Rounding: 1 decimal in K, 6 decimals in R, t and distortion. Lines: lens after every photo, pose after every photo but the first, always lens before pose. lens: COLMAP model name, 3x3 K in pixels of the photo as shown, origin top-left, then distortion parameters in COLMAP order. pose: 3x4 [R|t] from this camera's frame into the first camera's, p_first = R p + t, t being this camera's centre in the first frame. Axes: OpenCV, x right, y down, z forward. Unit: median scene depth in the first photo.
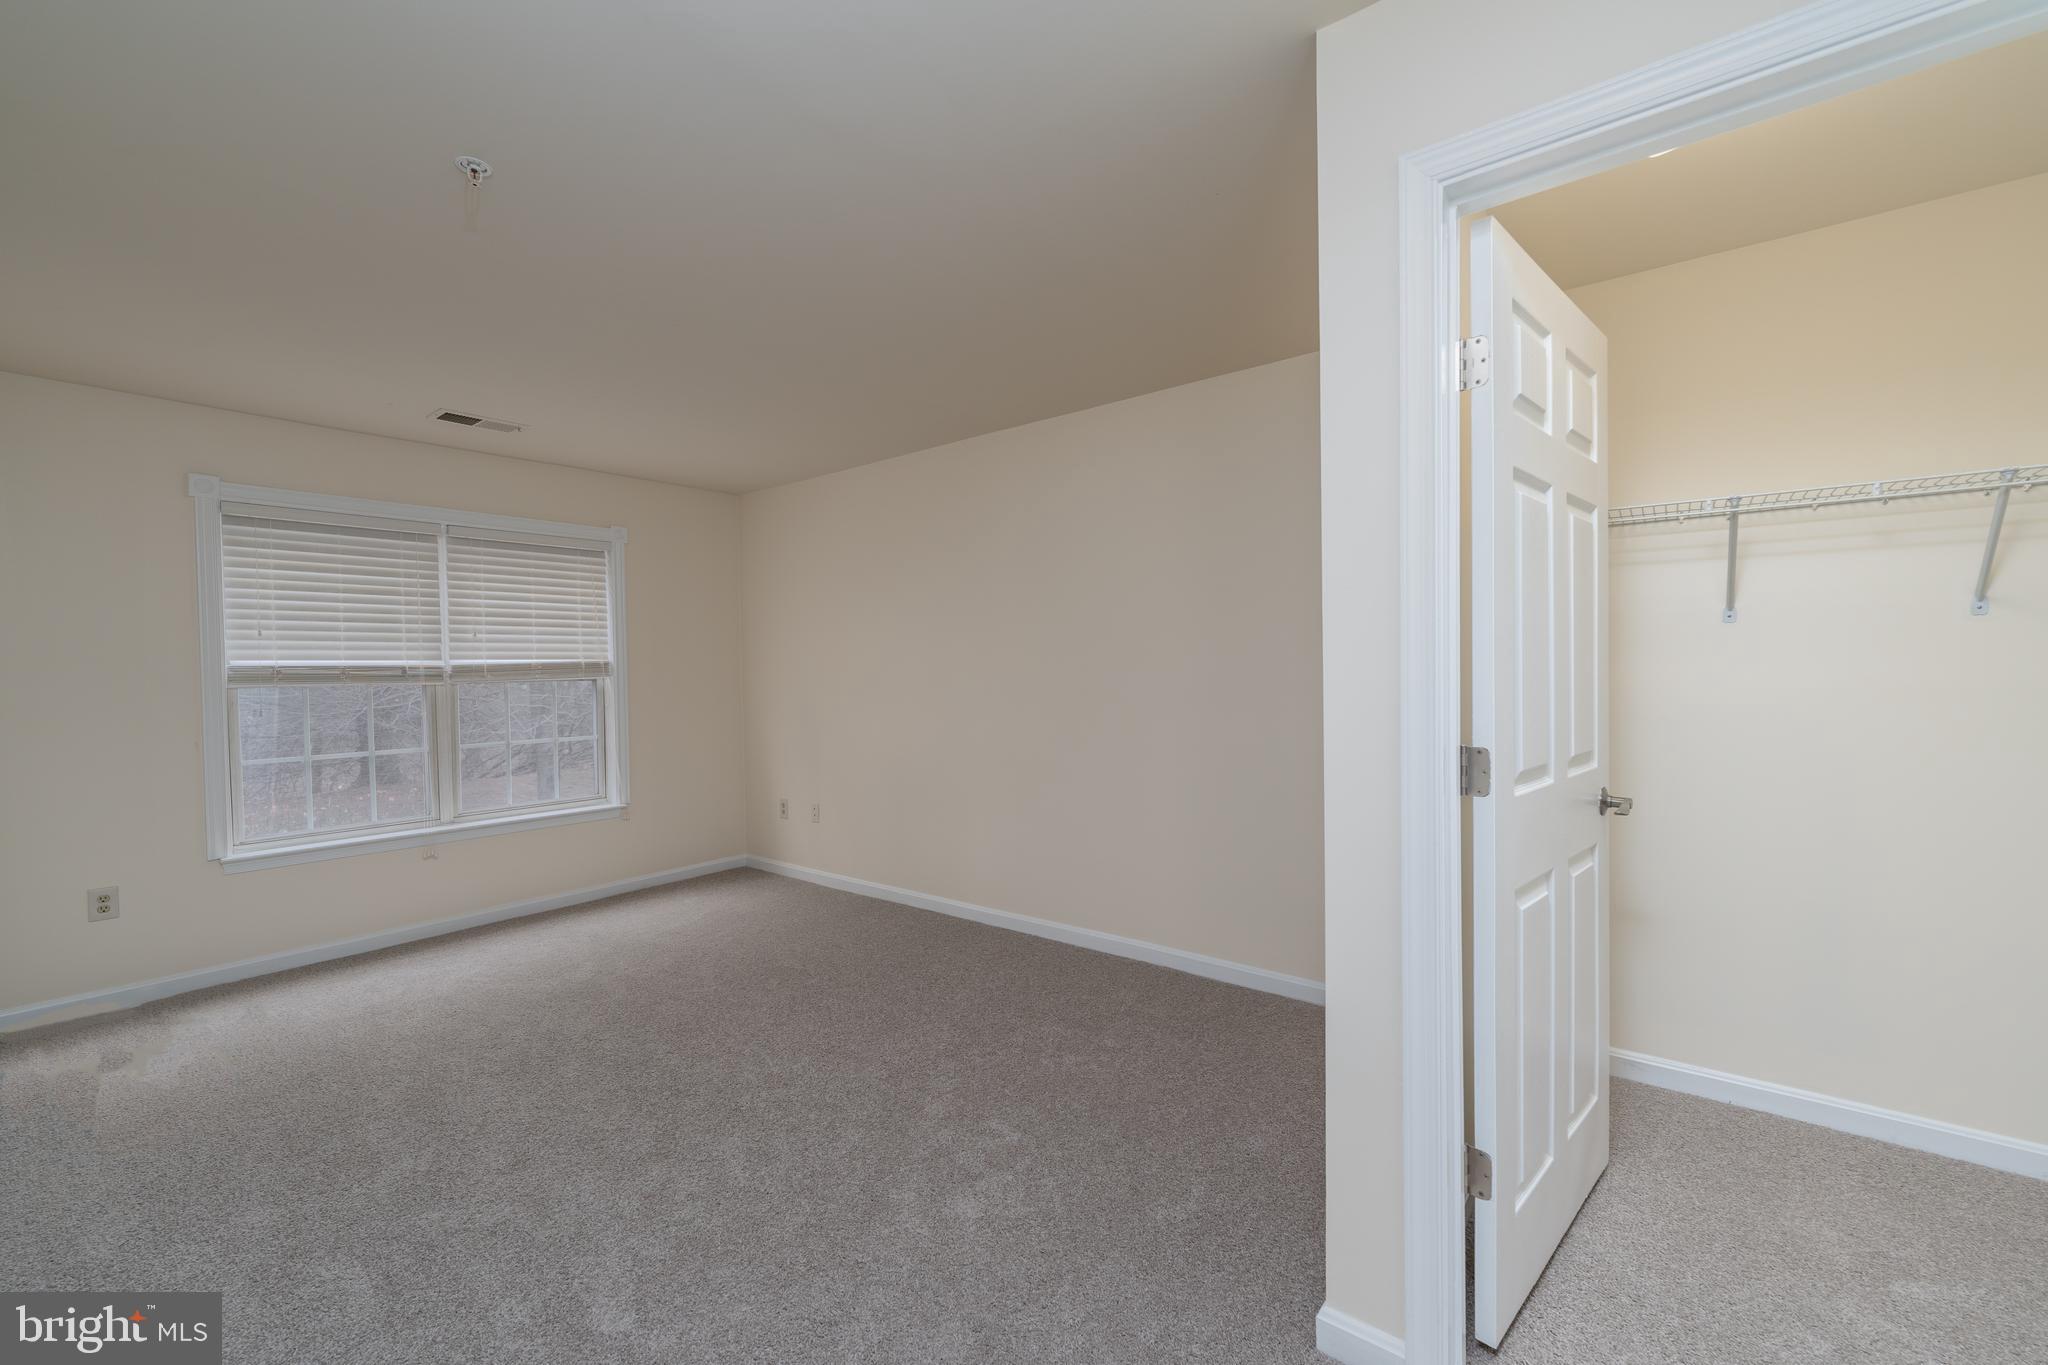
lens RADIAL K [[834.2, 0, 1026.9], [0, 834.2, 654.0], [0, 0, 1]] dist [0.000809, -0.000286]
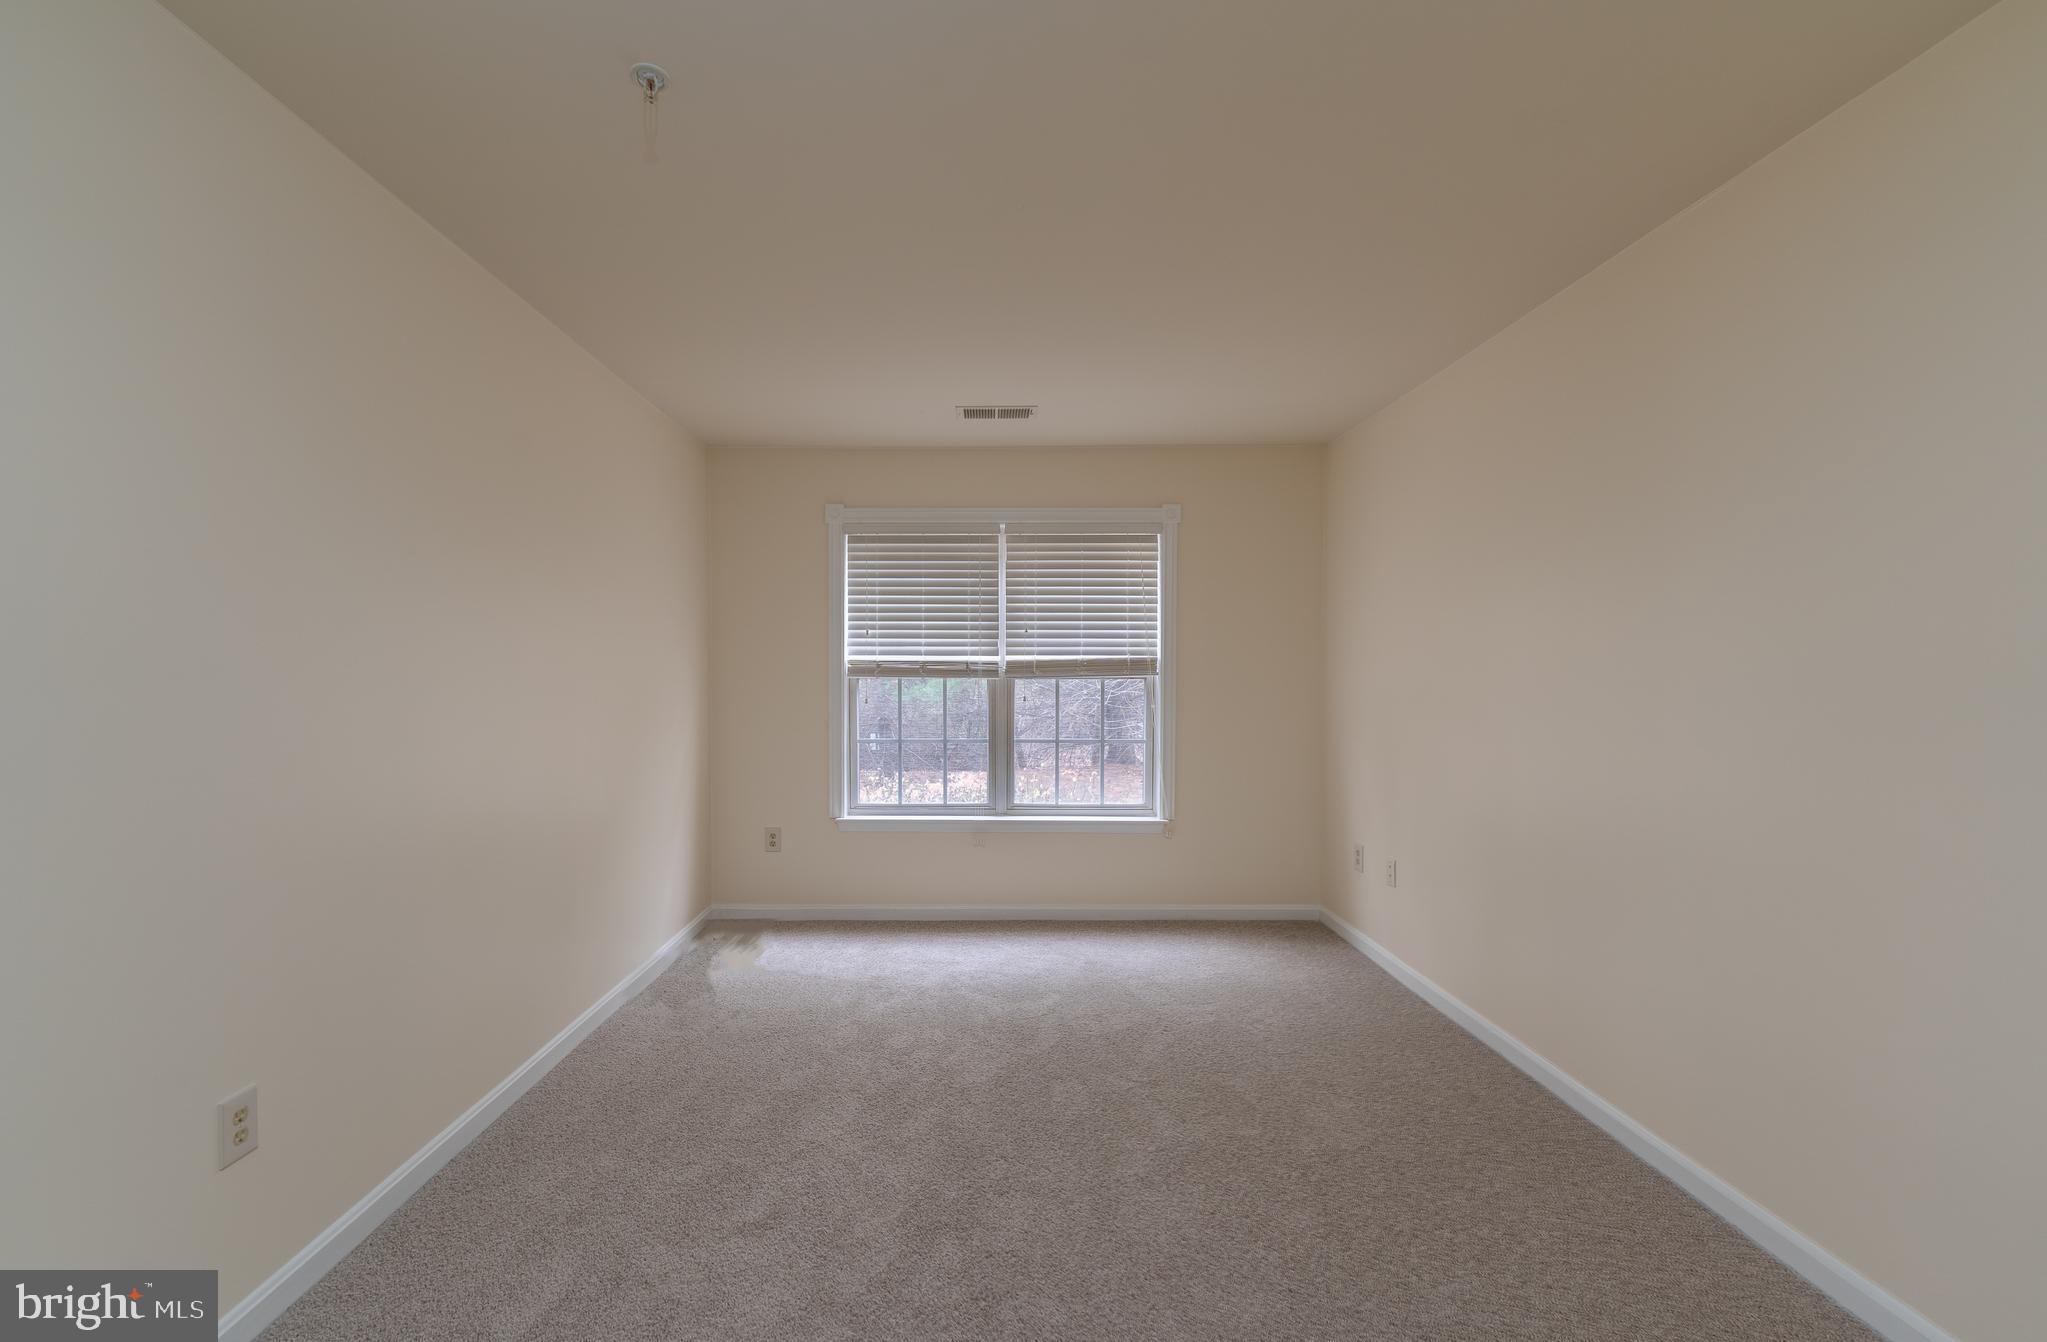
lens RADIAL K [[844.2, 0, 1023.3], [0, 844.2, 678.4], [0, 0, 1]] dist [0.001574, 0.000140]
pose [[0.615588, 0.023989, -0.787703, 0.140642], [0.002209, 0.999480, 0.032165, 0.001810], [0.788065, -0.021540, 0.615215, 0.381834]]
